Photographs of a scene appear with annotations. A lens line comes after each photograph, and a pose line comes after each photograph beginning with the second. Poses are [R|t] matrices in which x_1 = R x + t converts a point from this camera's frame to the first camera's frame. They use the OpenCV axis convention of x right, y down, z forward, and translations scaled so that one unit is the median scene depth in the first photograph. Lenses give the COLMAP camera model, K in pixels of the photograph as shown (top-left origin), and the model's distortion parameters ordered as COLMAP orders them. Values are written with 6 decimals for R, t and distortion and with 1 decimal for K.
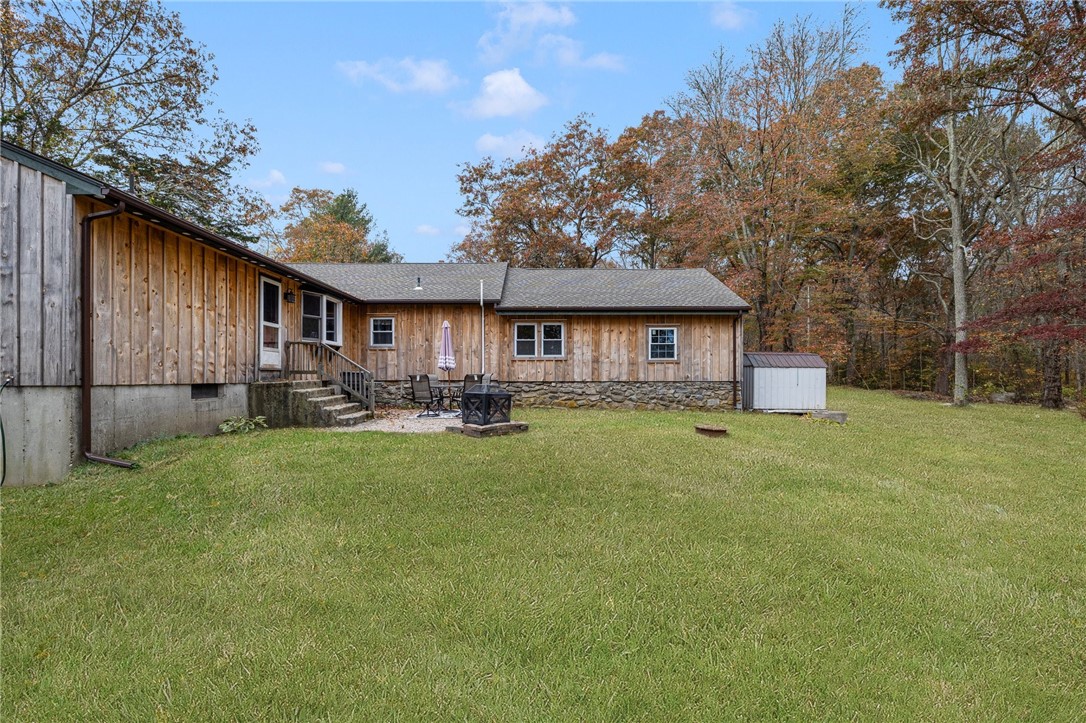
lens RADIAL K [[462.9, 0, 540.7], [0, 462.9, 376.2], [0, 0, 1]] dist [-0.001202, -0.000341]
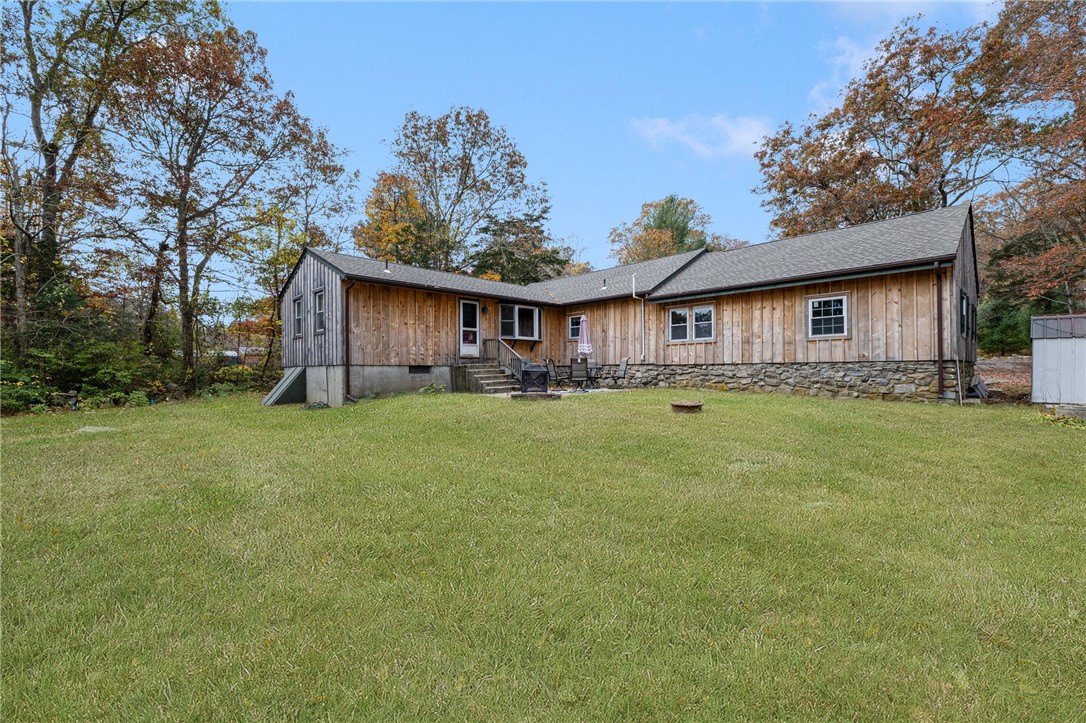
lens RADIAL K [[462.9, 0, 540.8], [0, 462.9, 371.2], [0, 0, 1]] dist [-0.001202, -0.000341]
pose [[0.695654, -0.003210, -0.718370, 0.502900], [0.008390, 0.999958, 0.003656, 0.019938], [0.718328, -0.008571, 0.695652, 0.048623]]
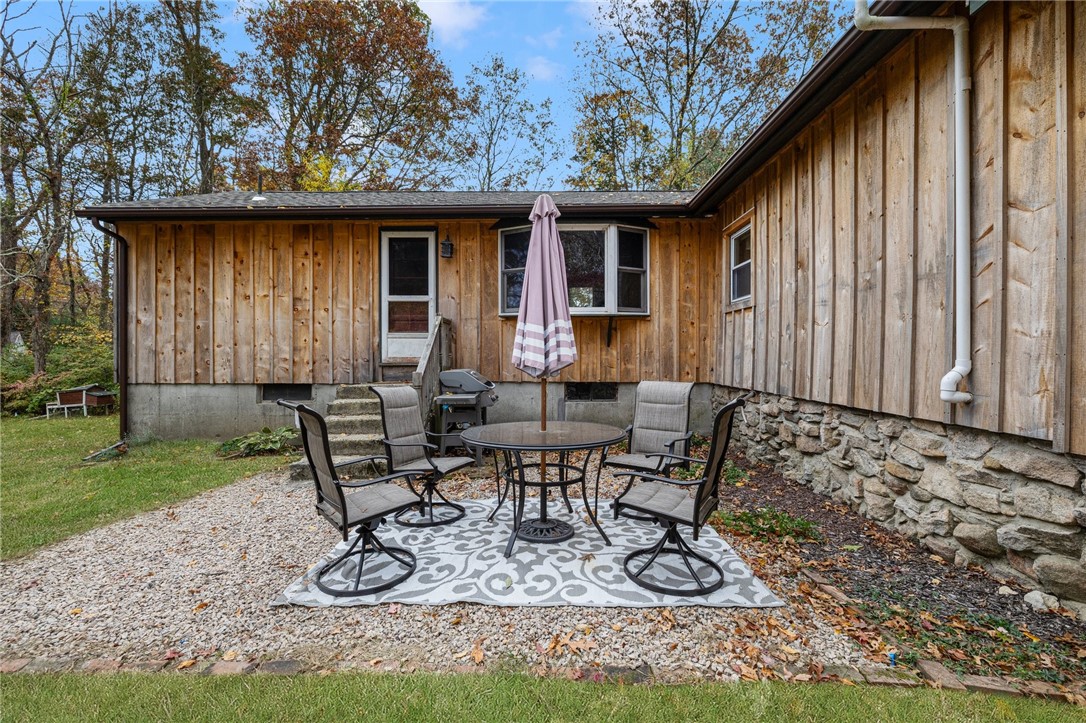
lens RADIAL K [[462.9, 0, 541.0], [0, 462.9, 357.8], [0, 0, 1]] dist [-0.001202, -0.000341]
pose [[-0.034289, 0.008356, -0.999377, 0.060504], [0.004455, 0.999956, 0.008208, -0.020153], [0.999402, -0.004171, -0.034325, 0.841517]]
